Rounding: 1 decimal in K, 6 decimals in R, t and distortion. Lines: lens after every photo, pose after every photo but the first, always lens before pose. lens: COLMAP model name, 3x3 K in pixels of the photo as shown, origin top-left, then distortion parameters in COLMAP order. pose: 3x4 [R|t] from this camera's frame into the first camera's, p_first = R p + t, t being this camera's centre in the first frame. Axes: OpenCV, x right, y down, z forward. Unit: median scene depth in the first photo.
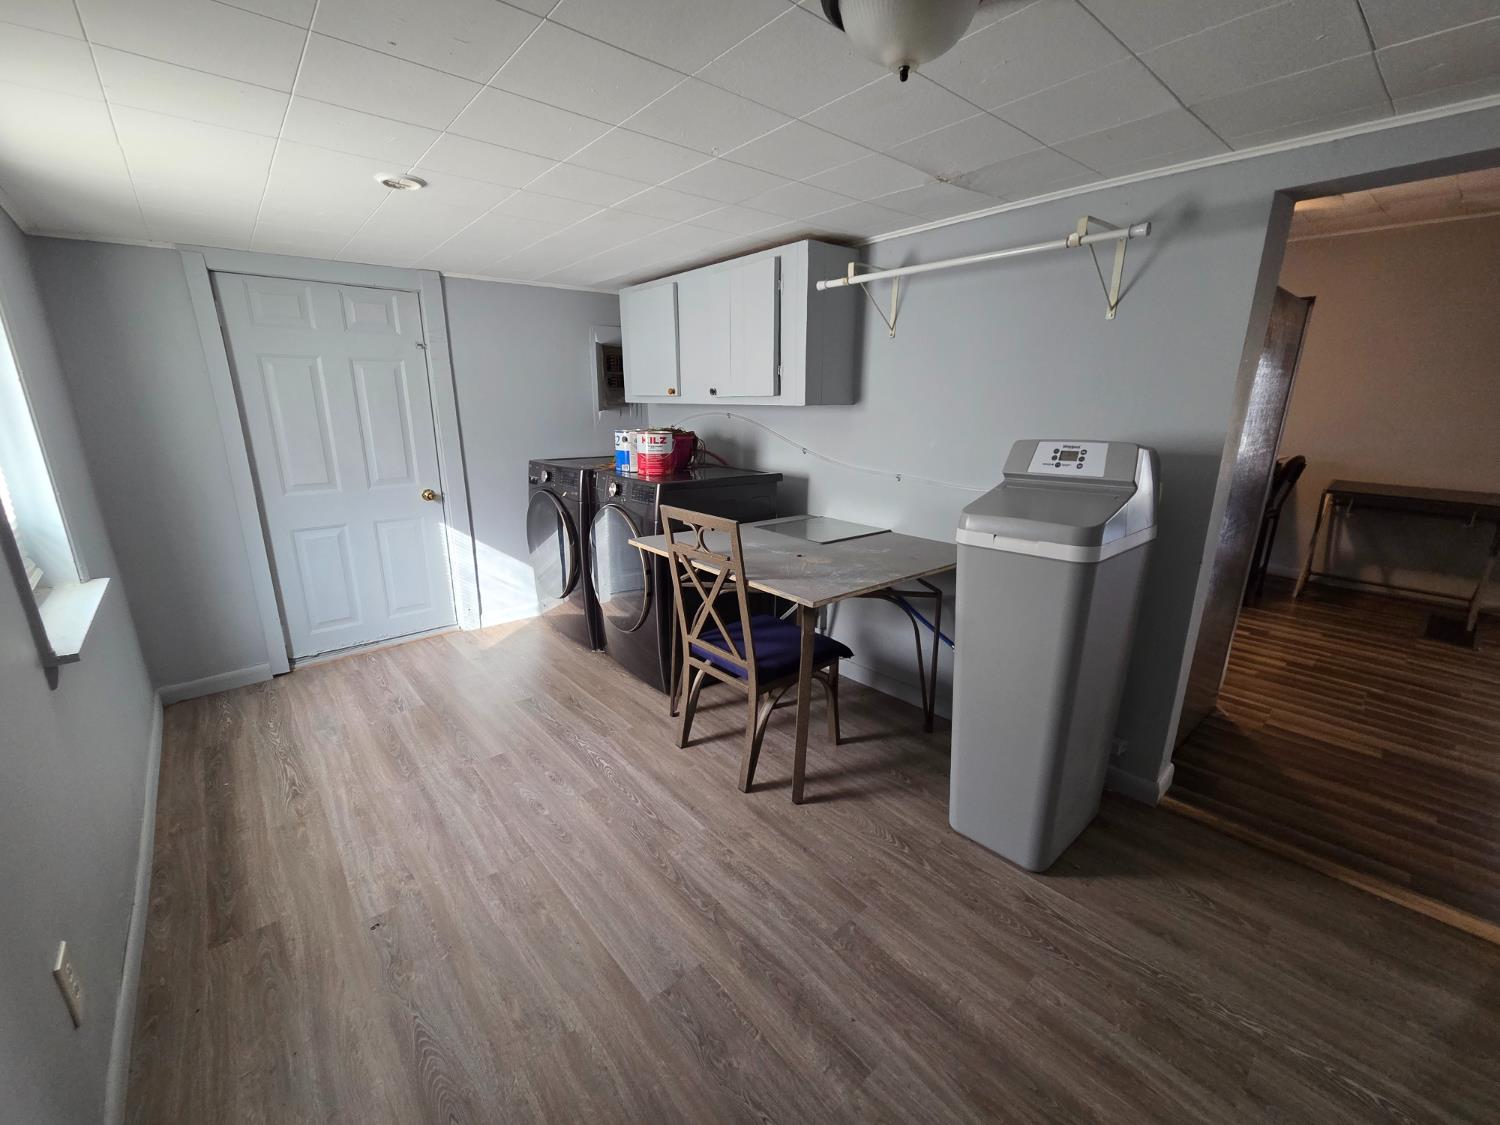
lens RADIAL K [[615.4, 0, 741.2], [0, 615.4, 564.4], [0, 0, 1]] dist [0.006778, -0.001615]
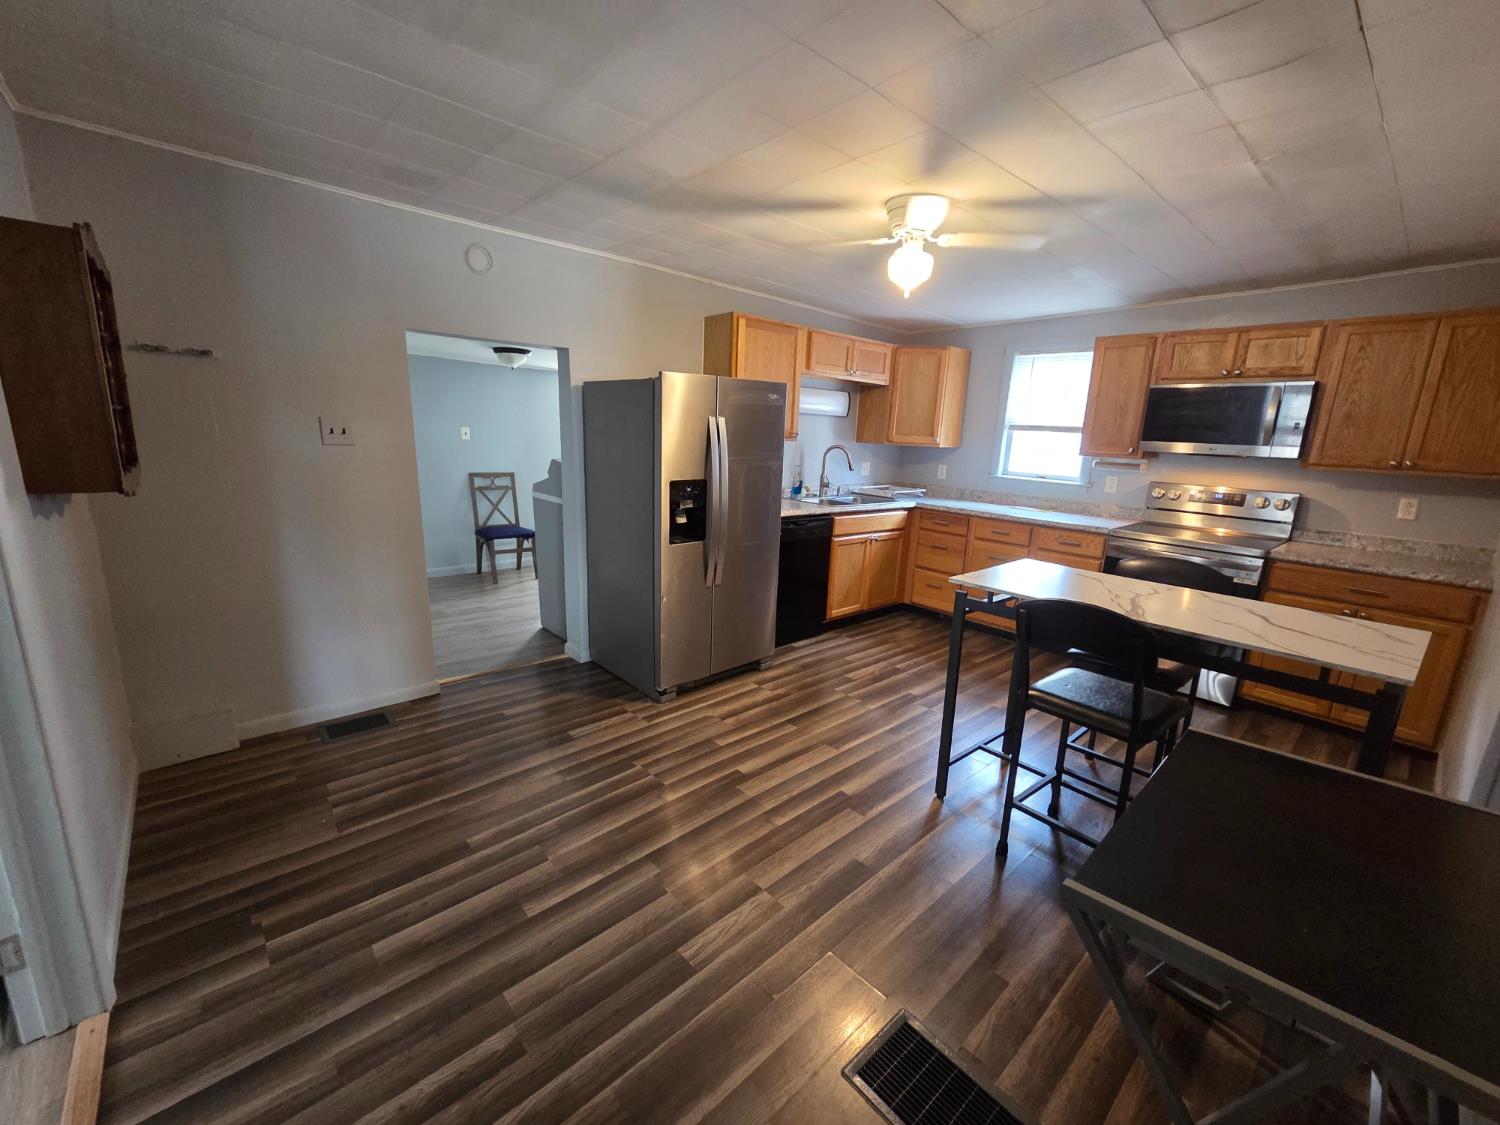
lens RADIAL K [[615.4, 0, 744.2], [0, 615.4, 564.1], [0, 0, 1]] dist [0.006778, -0.001615]
pose [[0.025402, 0.222376, -0.974630, 1.946883], [-0.299912, 0.931730, 0.204772, -0.329860], [0.953629, 0.287101, 0.090361, 1.003934]]
